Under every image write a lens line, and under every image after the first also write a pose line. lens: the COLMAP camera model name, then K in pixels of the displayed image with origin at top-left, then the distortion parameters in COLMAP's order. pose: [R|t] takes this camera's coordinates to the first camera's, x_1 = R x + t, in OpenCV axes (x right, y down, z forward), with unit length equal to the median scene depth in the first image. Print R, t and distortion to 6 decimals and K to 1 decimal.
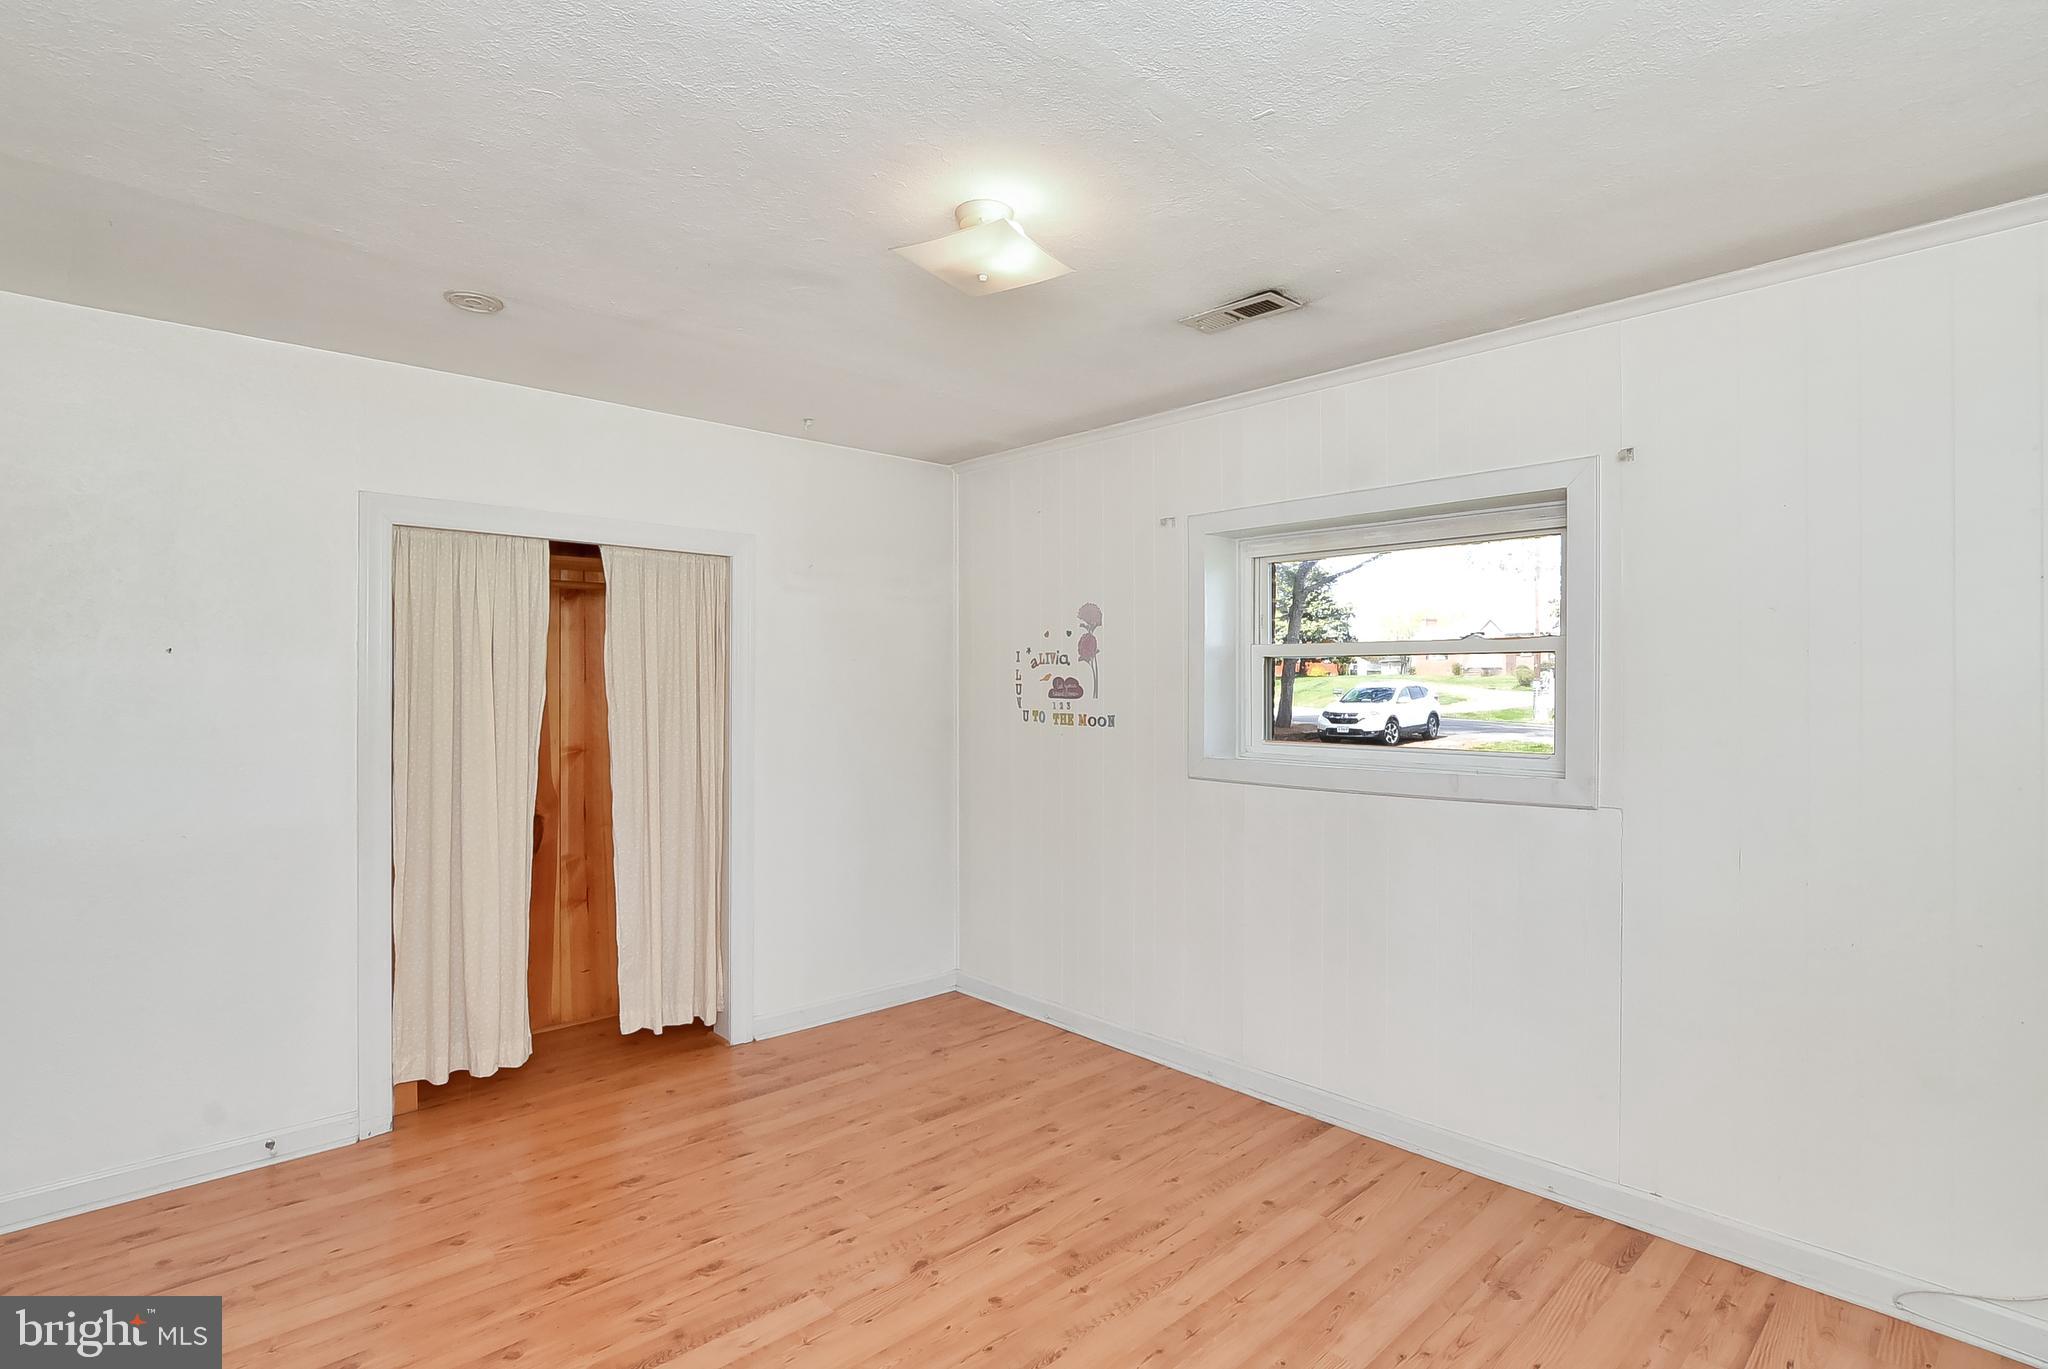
lens RADIAL K [[1020.4, 0, 1024.0], [0, 1020.4, 684.5], [0, 0, 1]] dist [-0.027802, 0.009224]
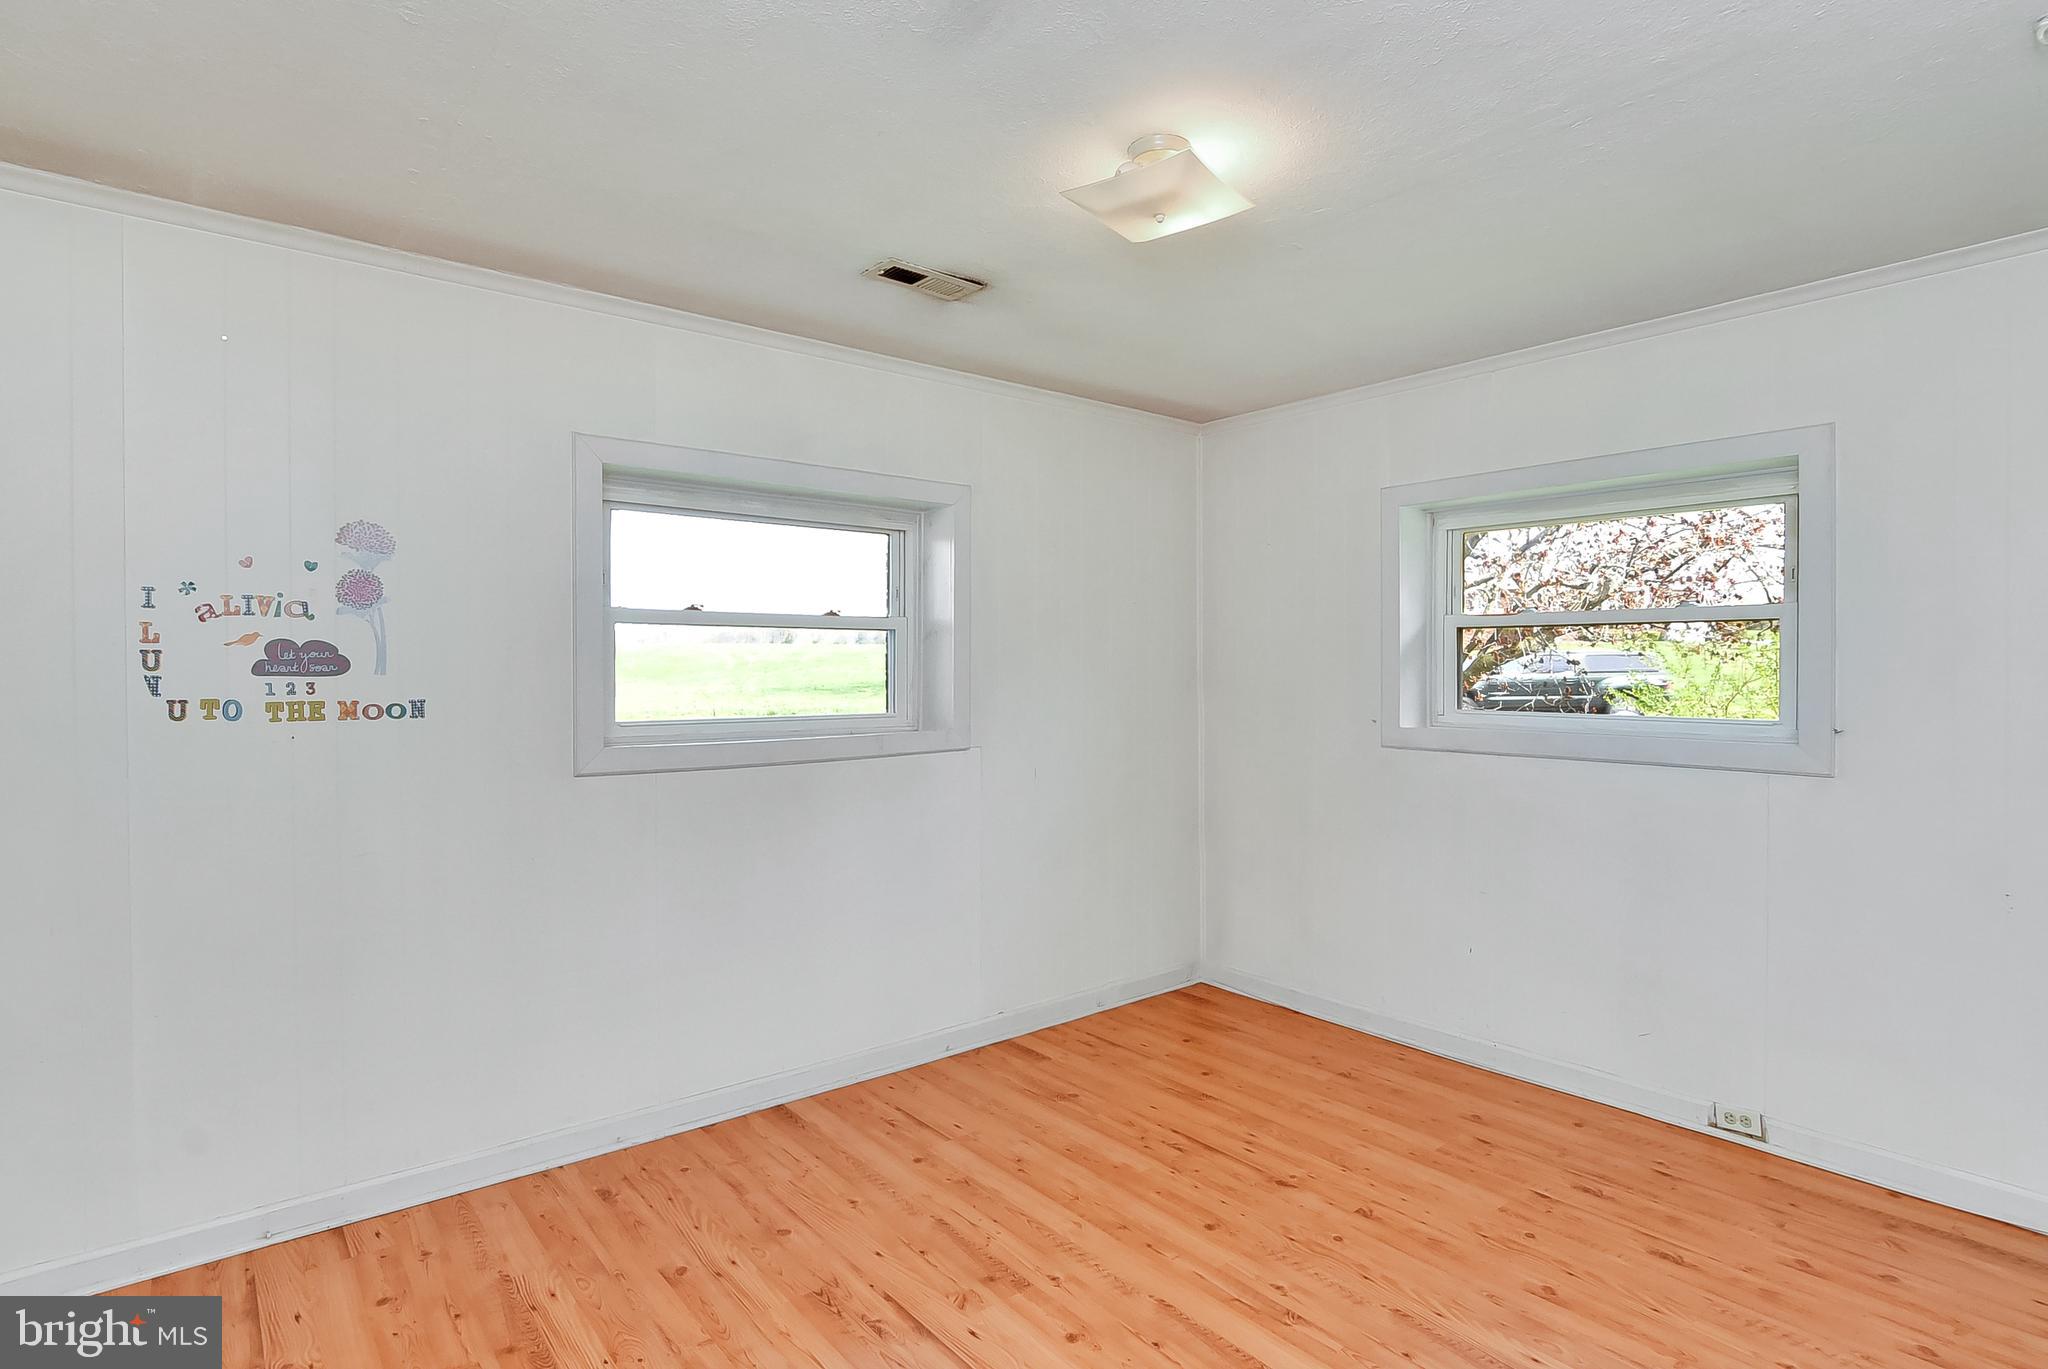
lens RADIAL K [[1020.4, 0, 1024.0], [0, 1020.4, 684.5], [0, 0, 1]] dist [-0.027802, 0.009224]
pose [[0.066417, -0.020476, 0.997582, -0.659126], [-0.004134, 0.999775, 0.020797, 0.006175], [-0.997783, -0.005506, 0.066317, 0.708873]]
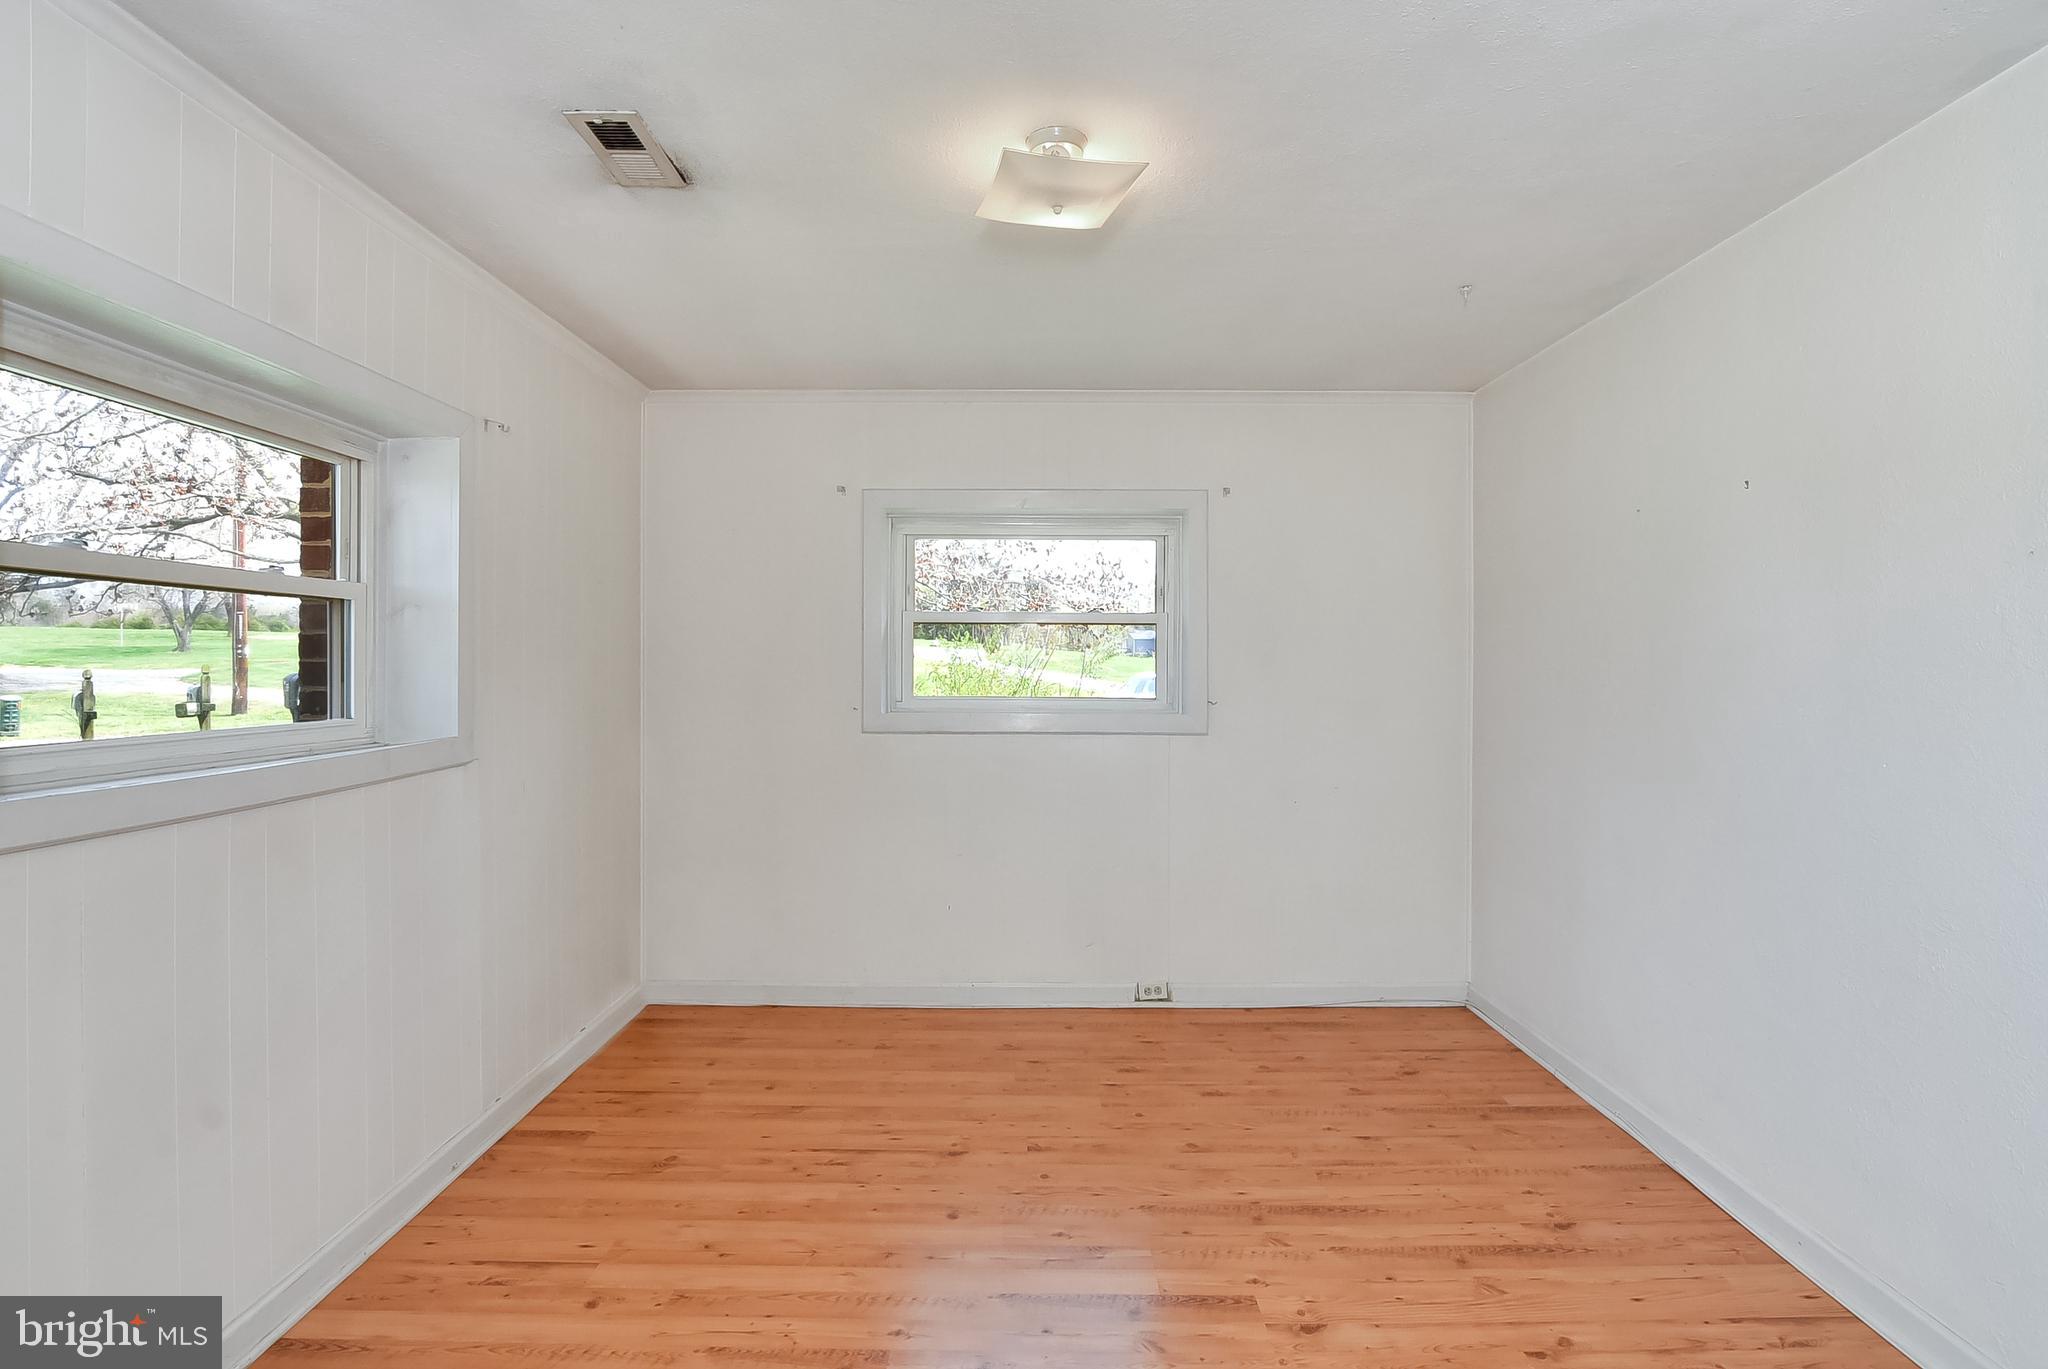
lens RADIAL K [[999.5, 0, 1012.0], [0, 999.5, 673.4], [0, 0, 1]] dist [-0.027543, 0.007899]
pose [[-0.719444, -0.014293, 0.694404, -0.437910], [-0.009850, 0.999898, 0.010376, 0.013553], [-0.694481, 0.000626, -0.719511, 1.131790]]
